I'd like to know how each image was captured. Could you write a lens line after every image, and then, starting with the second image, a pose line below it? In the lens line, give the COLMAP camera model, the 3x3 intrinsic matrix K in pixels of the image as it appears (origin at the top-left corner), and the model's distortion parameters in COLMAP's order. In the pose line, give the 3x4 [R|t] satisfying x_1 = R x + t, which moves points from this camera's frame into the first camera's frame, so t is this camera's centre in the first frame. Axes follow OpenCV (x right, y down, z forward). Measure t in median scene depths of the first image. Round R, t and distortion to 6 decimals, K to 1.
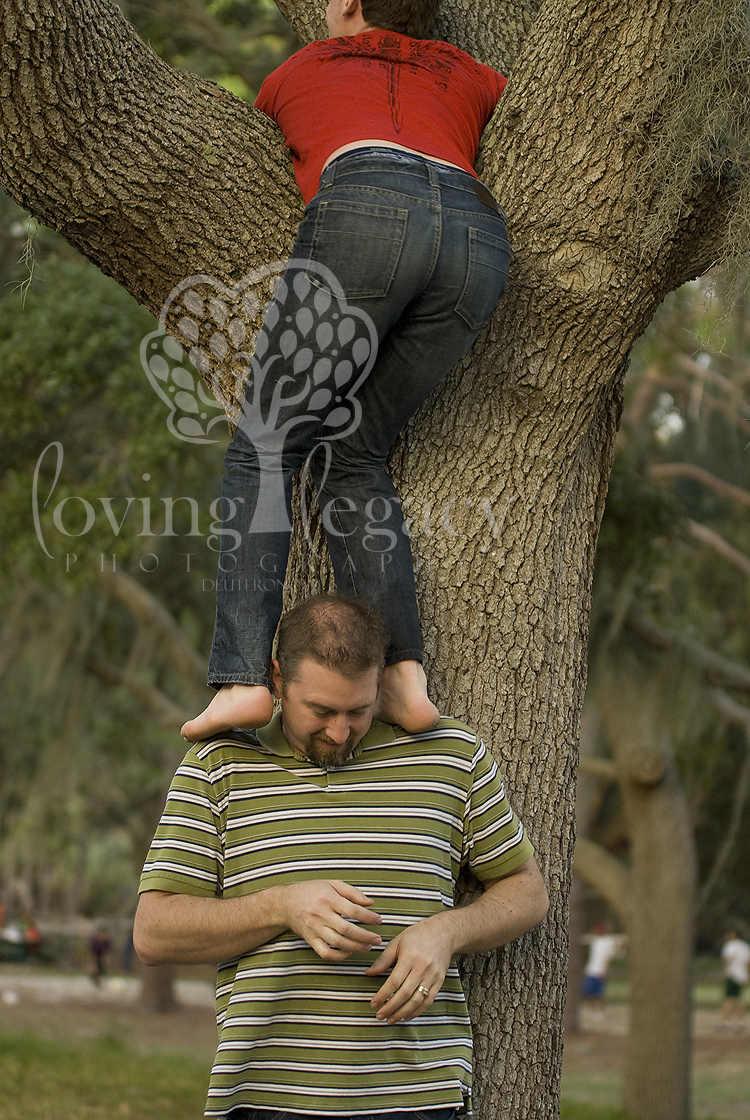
lens RADIAL K [[3421.1, 0, 374.2], [0, 3421.1, 559.5], [0, 0, 1]] dist [-0.372718, 0.000000]
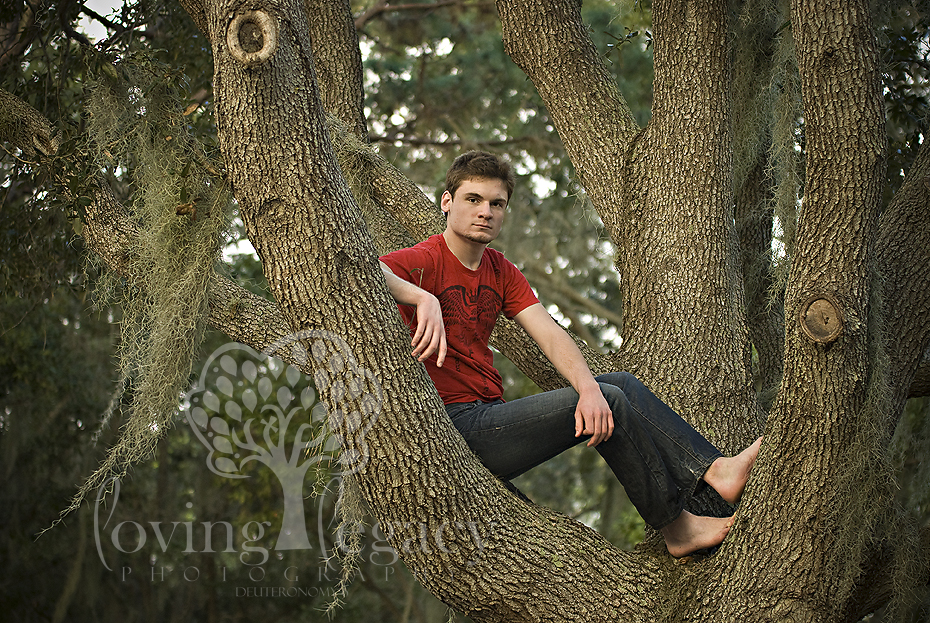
lens RADIAL K [[2840.7, 0, 464.9], [0, 2840.7, 311.3], [0, 0, 1]] dist [-0.372718, 0.000000]
pose [[0.986093, -0.088519, -0.140663, 0.107698], [0.064193, 0.983537, -0.168921, -0.013192], [0.153300, 0.157542, 0.975541, -0.323959]]
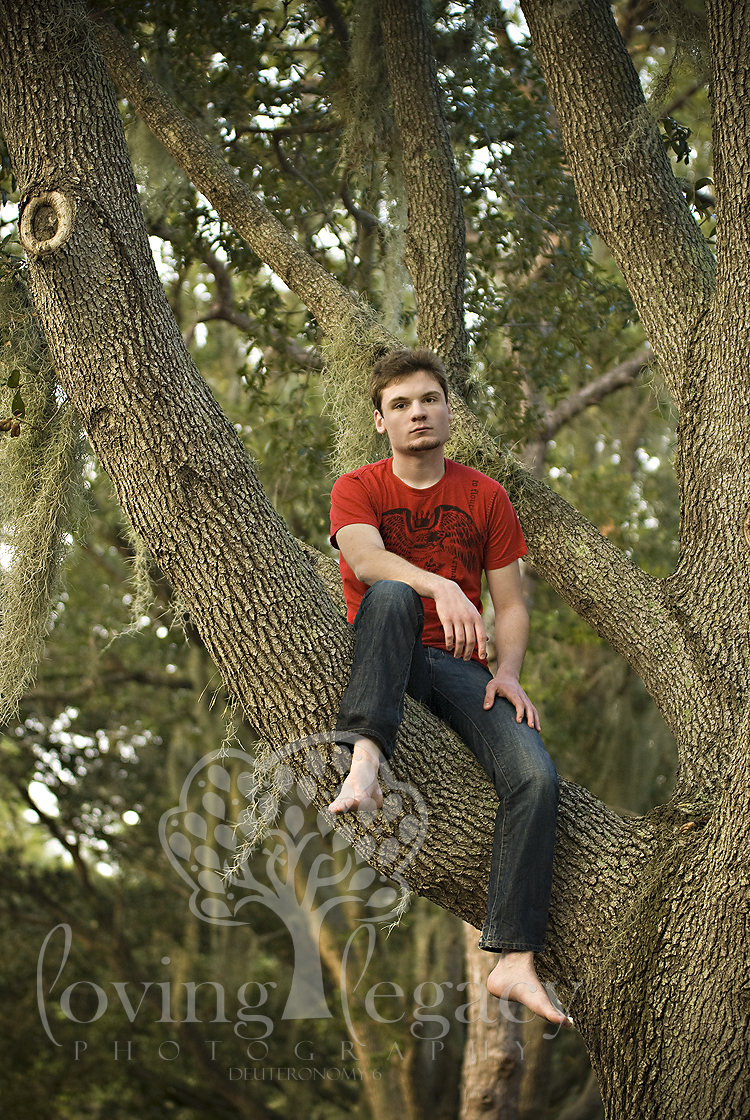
lens RADIAL K [[3421.1, 0, 375.0], [0, 3421.1, 562.3], [0, 0, 1]] dist [-0.372718, 0.000000]
pose [[0.886951, -0.115860, -0.447095, 0.513140], [0.037558, 0.982912, -0.180202, 0.015497], [0.460333, 0.143039, 0.876147, -0.202631]]
